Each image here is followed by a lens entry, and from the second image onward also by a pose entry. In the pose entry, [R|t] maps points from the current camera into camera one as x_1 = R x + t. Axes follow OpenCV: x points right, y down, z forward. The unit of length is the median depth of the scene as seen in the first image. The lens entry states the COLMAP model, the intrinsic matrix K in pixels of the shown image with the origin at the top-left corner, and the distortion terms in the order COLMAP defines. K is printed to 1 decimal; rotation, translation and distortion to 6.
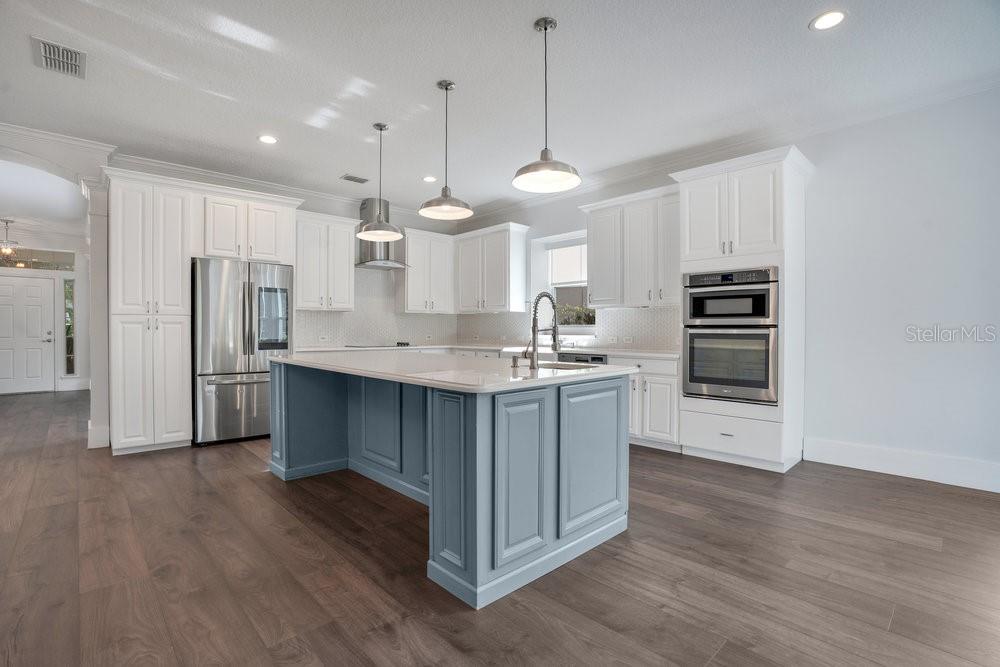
lens RADIAL K [[475.8, 0, 495.1], [0, 475.8, 335.1], [0, 0, 1]] dist [-0.073803, 0.027006]
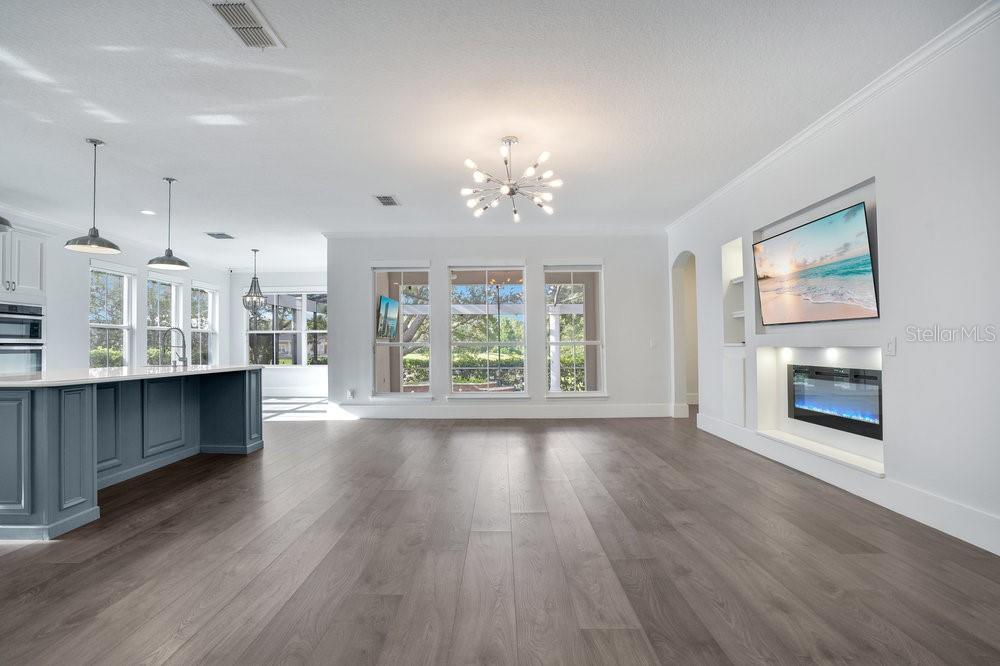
lens RADIAL K [[461.1, 0, 494.9], [0, 461.1, 337.3], [0, 0, 1]] dist [-0.063076, 0.023803]
pose [[-0.731738, 0.013315, 0.681456, -1.353589], [0.009646, 0.999911, -0.009180, -0.012401], [-0.681517, -0.000144, -0.731802, 0.948545]]
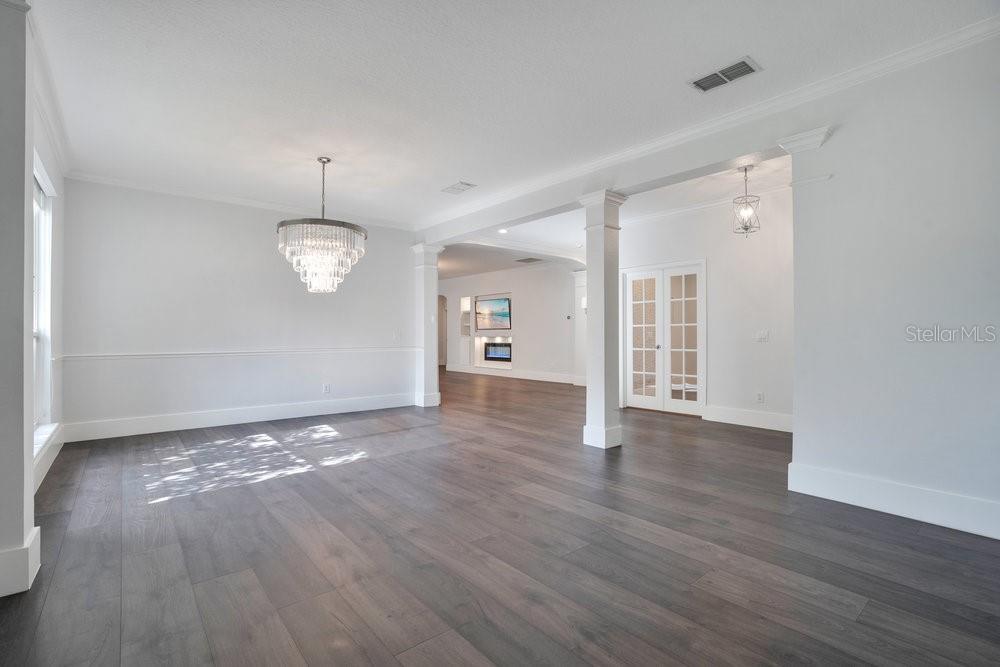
lens RADIAL K [[475.8, 0, 495.1], [0, 475.8, 335.1], [0, 0, 1]] dist [-0.073803, 0.027006]
pose [[-0.998988, -0.004424, 0.044766, -1.353663], [-0.004189, 0.999977, 0.005348, -0.023035], [-0.044789, 0.005155, -0.998983, 3.155288]]
